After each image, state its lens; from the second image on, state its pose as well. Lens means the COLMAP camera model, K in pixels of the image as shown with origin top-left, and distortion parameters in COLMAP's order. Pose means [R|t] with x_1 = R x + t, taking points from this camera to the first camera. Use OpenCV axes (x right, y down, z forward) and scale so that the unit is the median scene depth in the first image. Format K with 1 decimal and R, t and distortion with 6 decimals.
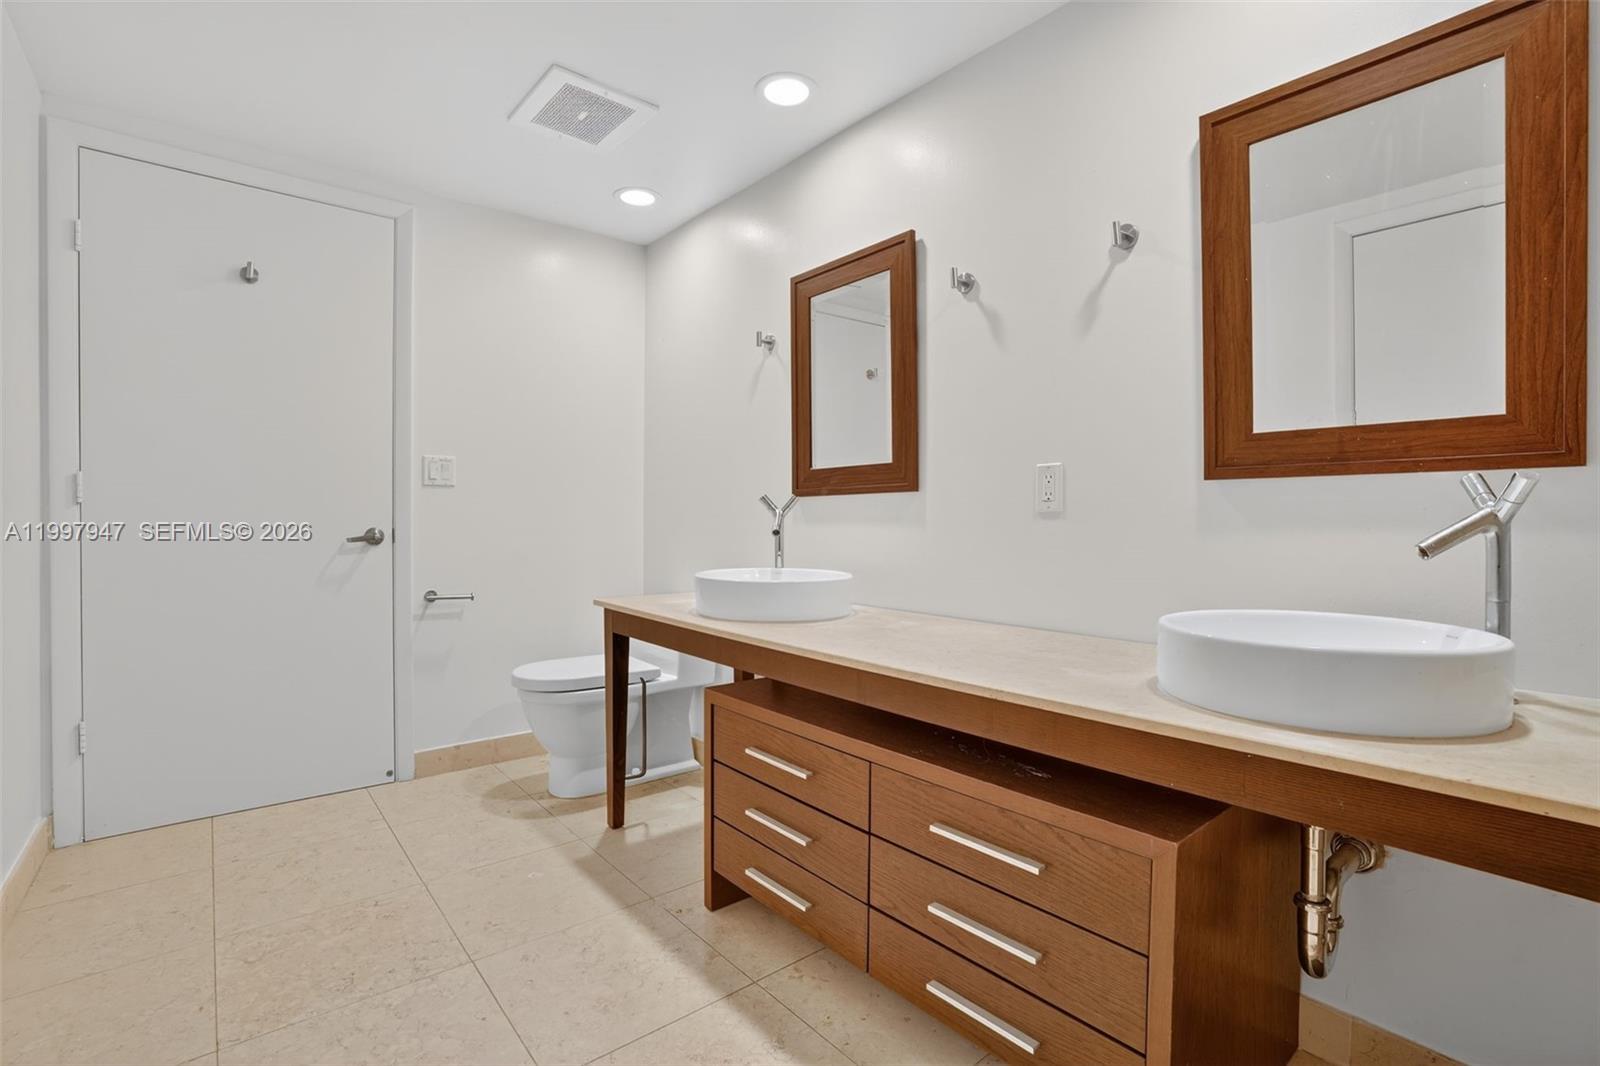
lens RADIAL K [[737.0, 0, 806.6], [0, 737.0, 526.8], [0, 0, 1]] dist [-0.056357, 0.022318]
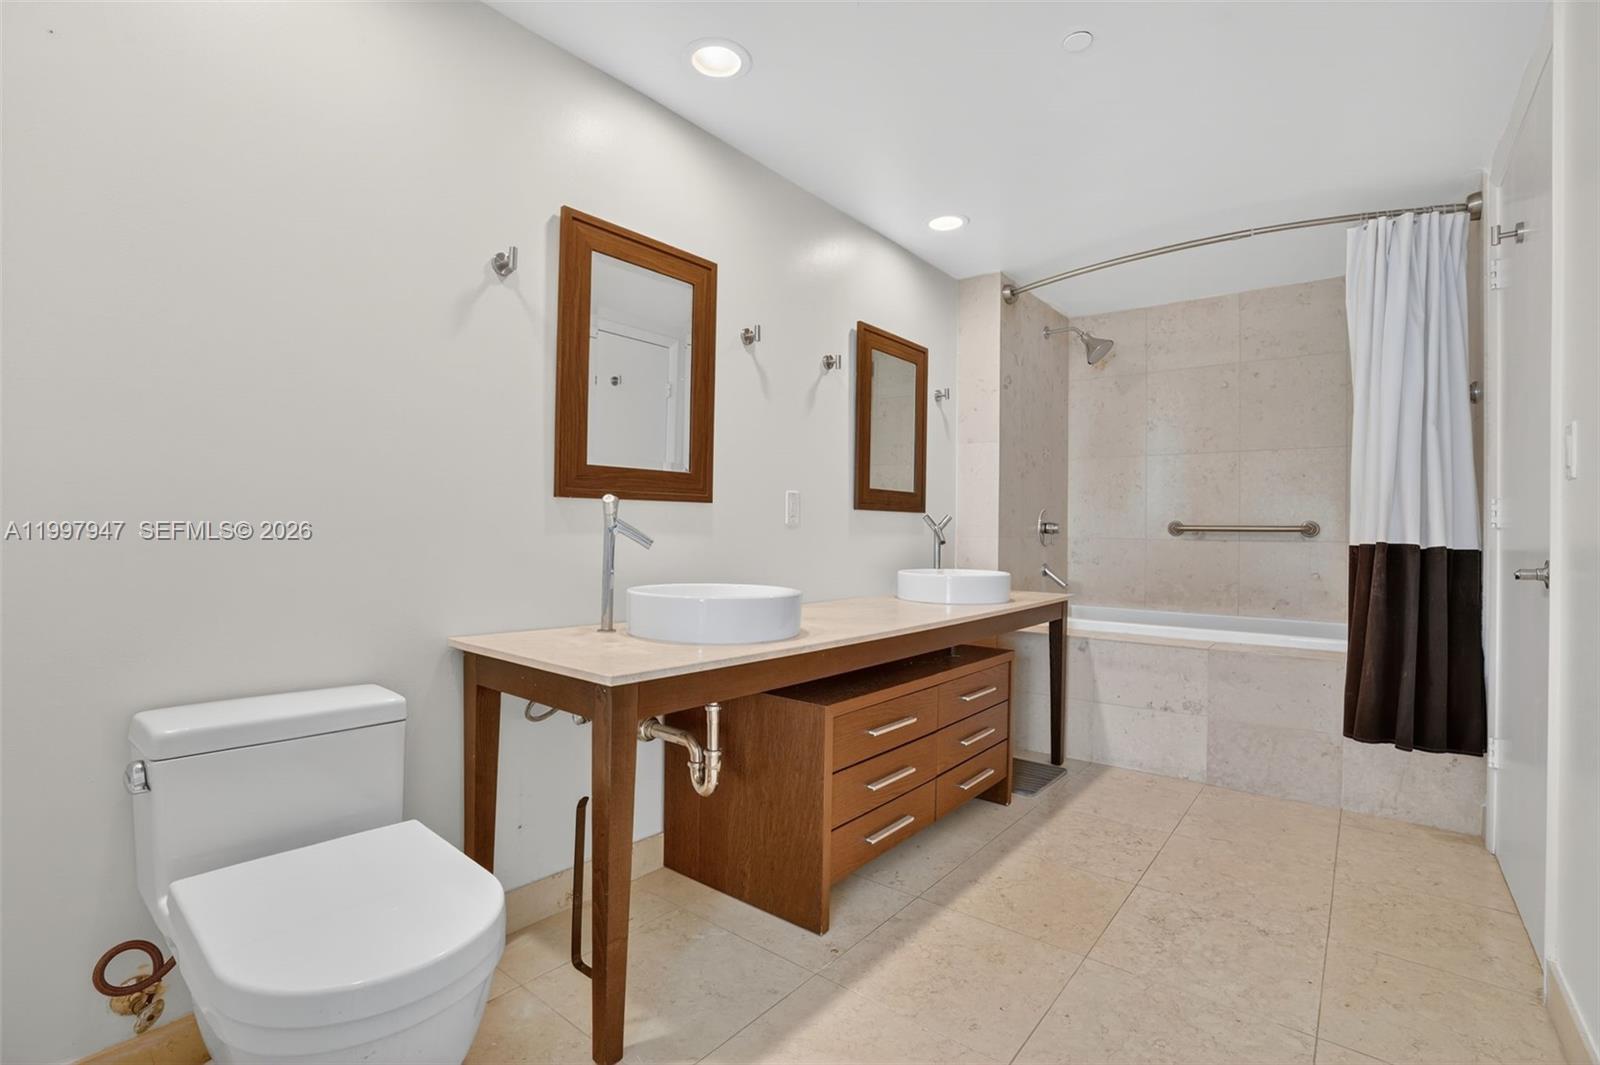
lens RADIAL K [[737.0, 0, 806.6], [0, 737.0, 526.3], [0, 0, 1]] dist [-0.056357, 0.022318]
pose [[-0.192810, 0.011102, 0.981173, -1.023687], [0.003531, 0.999937, -0.010620, -0.000131], [-0.981230, 0.001417, -0.192838, 1.149512]]
